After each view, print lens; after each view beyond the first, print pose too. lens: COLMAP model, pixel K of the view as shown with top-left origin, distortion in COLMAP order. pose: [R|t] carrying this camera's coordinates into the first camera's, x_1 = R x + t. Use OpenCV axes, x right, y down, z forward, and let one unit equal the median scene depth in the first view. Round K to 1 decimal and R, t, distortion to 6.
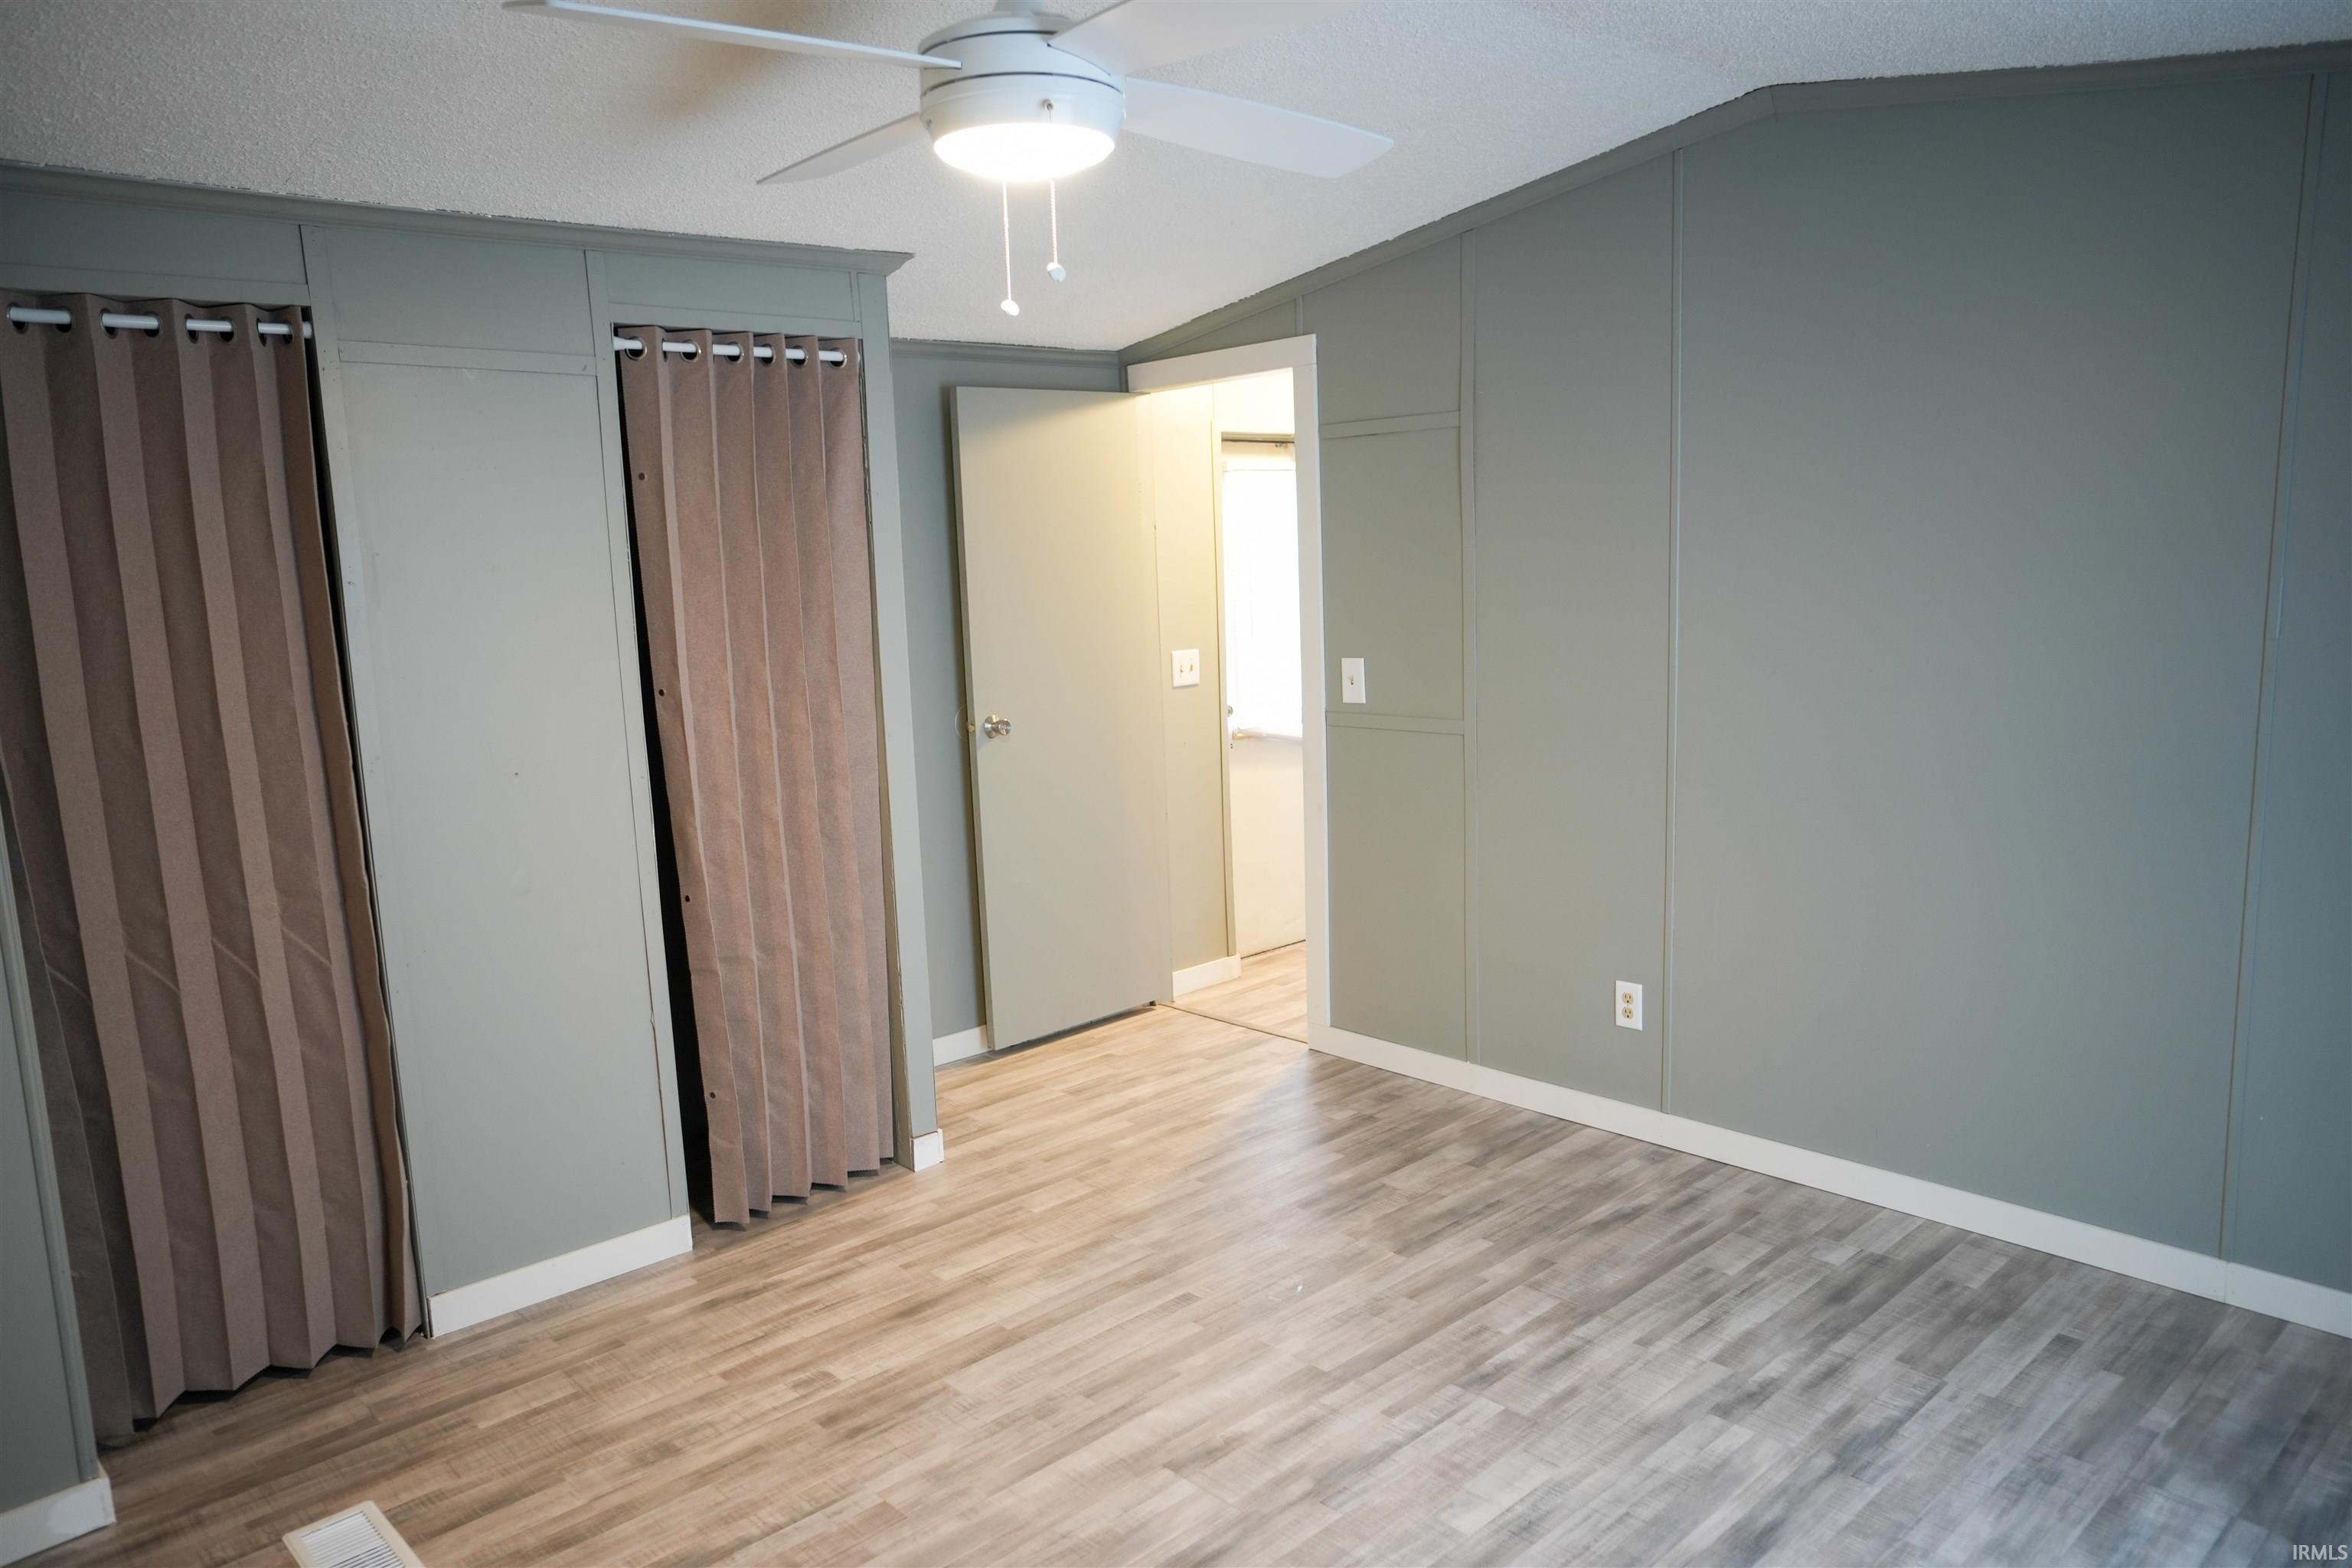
lens RADIAL K [[1620.7, 0, 1156.2], [0, 1620.7, 794.4], [0, 0, 1]] dist [-0.052472, 0.066611]
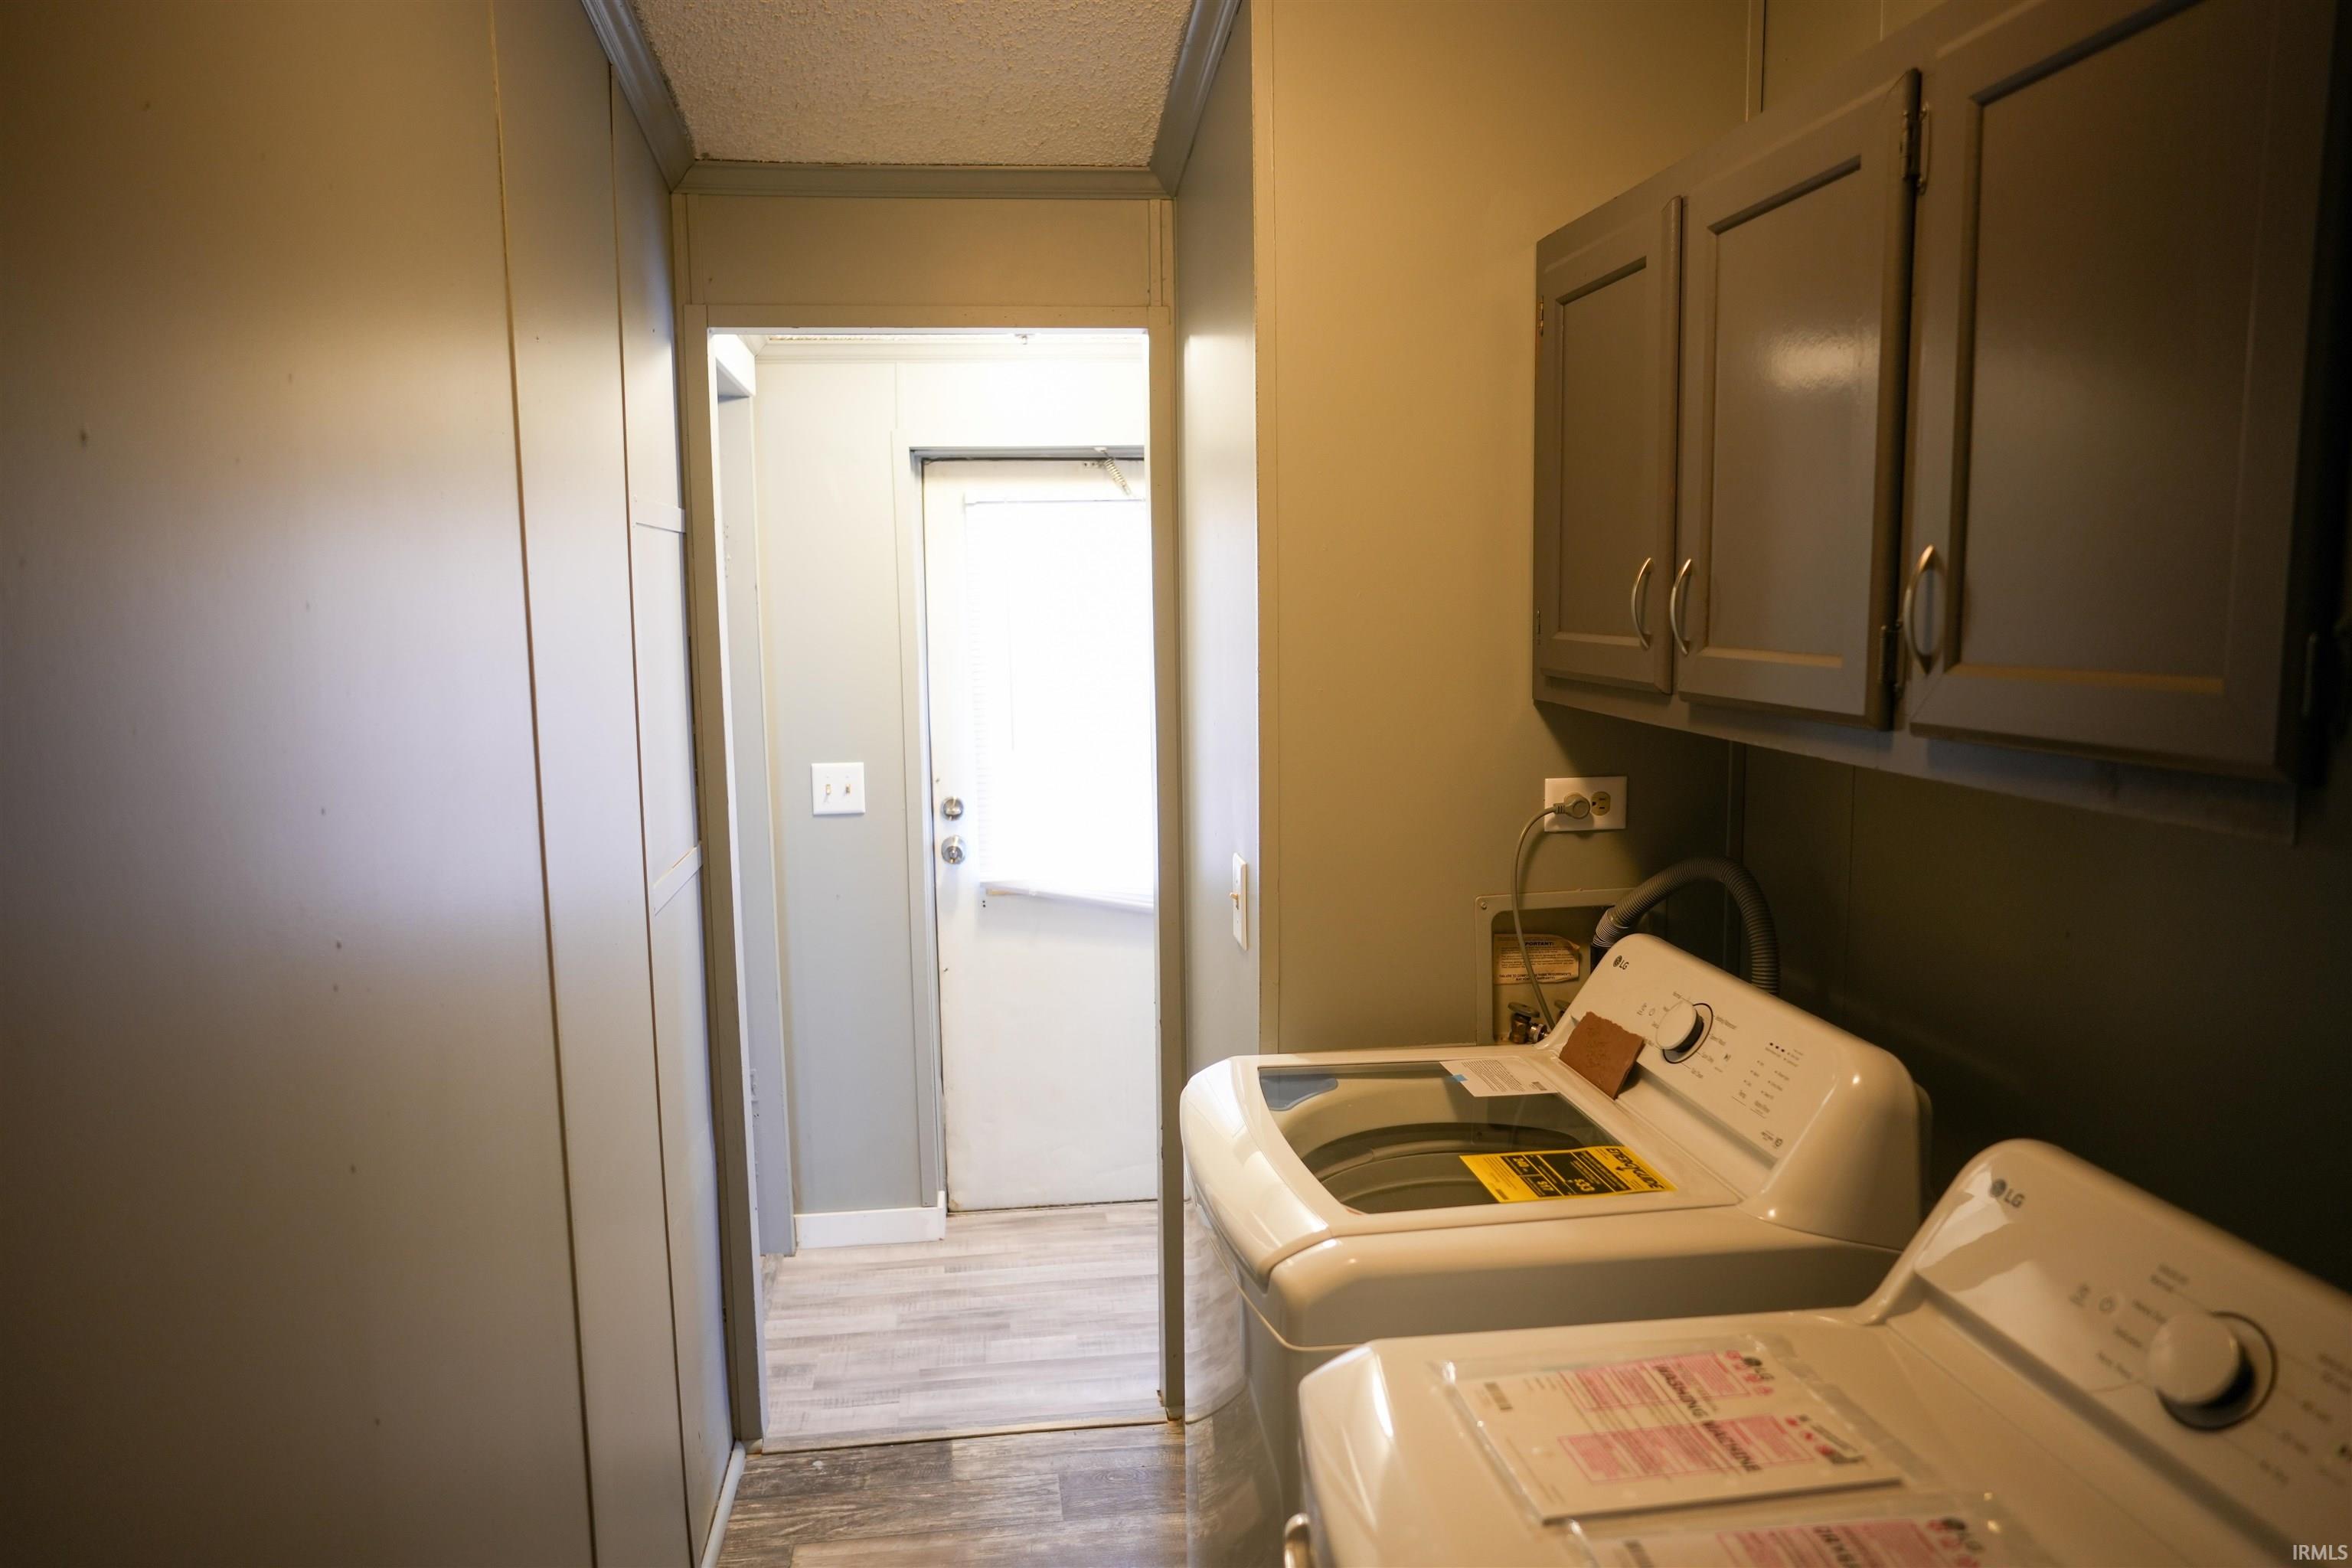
lens RADIAL K [[1620.7, 0, 1173.5], [0, 1620.7, 778.4], [0, 0, 1]] dist [-0.052472, 0.066611]
pose [[0.815485, 0.093332, -0.571203, 0.508322], [-0.103547, 0.994516, 0.014670, -0.102632], [0.569440, 0.047183, 0.820678, 0.488024]]
